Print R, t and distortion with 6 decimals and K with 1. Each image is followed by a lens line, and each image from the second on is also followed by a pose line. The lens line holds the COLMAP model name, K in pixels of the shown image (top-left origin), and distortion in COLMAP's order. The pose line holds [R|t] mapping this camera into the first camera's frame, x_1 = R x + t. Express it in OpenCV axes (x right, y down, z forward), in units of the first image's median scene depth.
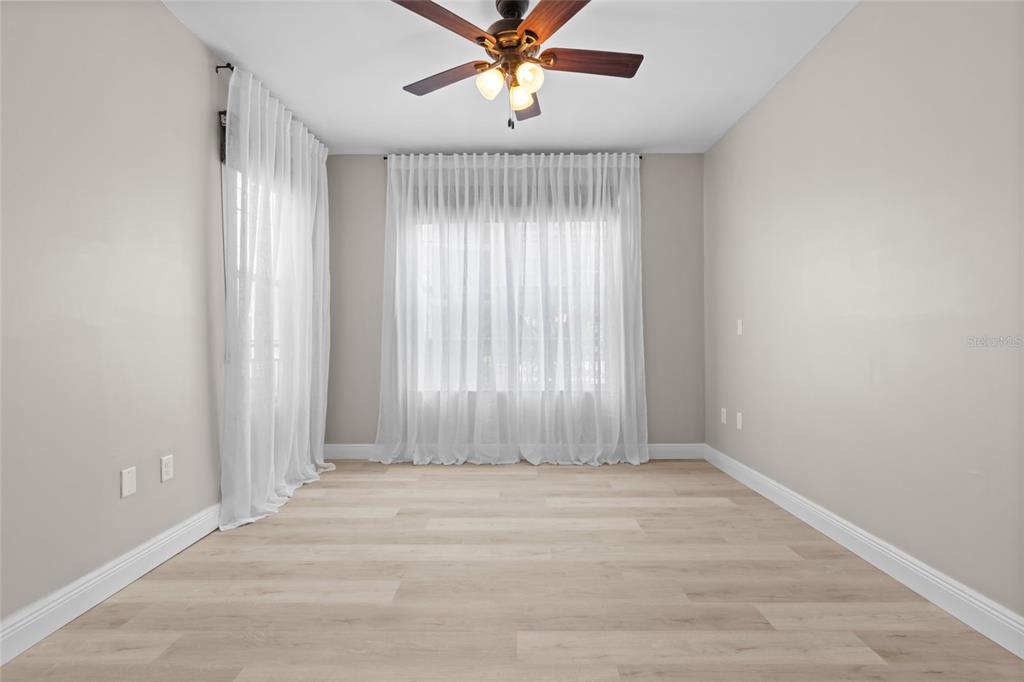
lens RADIAL K [[461.0, 0, 512.0], [0, 461.0, 341.0], [0, 0, 1]] dist [-0.002160, 0.000242]
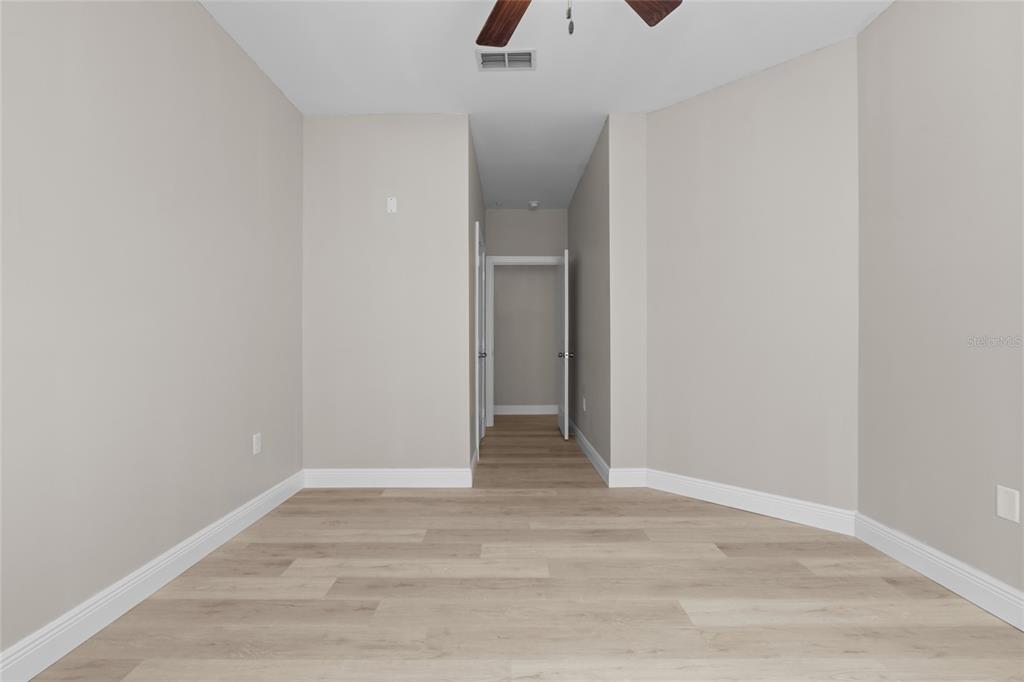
lens RADIAL K [[461.0, 0, 512.0], [0, 461.0, 341.0], [0, 0, 1]] dist [-0.002160, 0.000242]
pose [[-0.999957, 0.002916, -0.008765, 0.105306], [0.002942, 0.999991, -0.002945, 0.002083], [0.008756, -0.002971, -0.999957, 1.956823]]
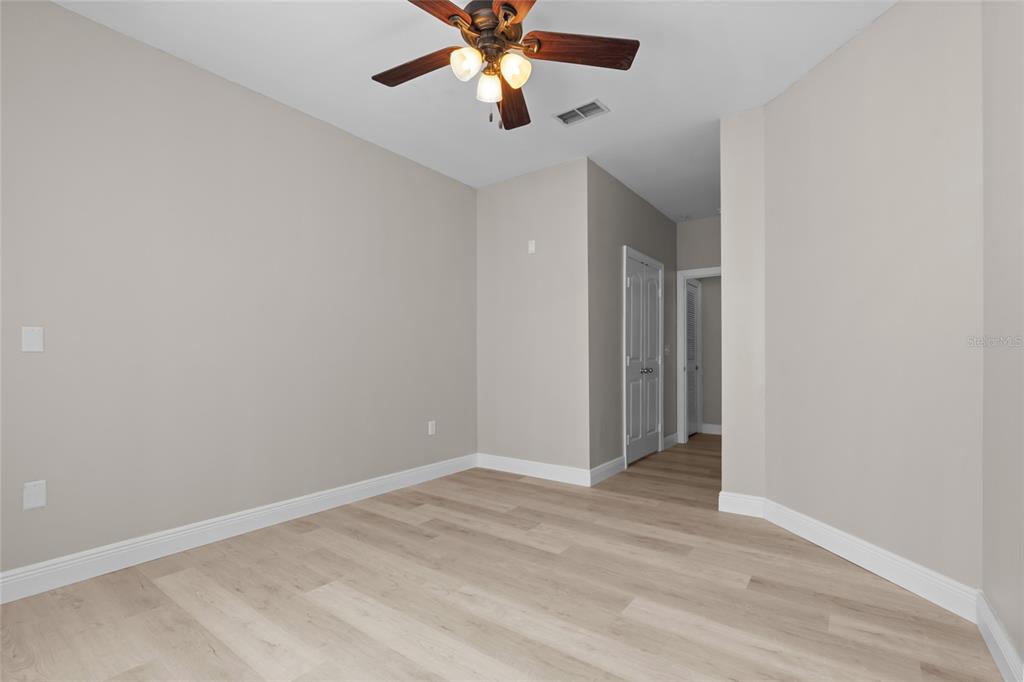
lens RADIAL K [[464.9, 0, 508.1], [0, 464.9, 361.9], [0, 0, 1]] dist [0.001335, 0.000974]
pose [[-0.804286, -0.001435, 0.594241, -0.660259], [0.004939, 0.999946, 0.009098, -0.005645], [-0.594222, 0.010252, -0.804236, 2.016655]]
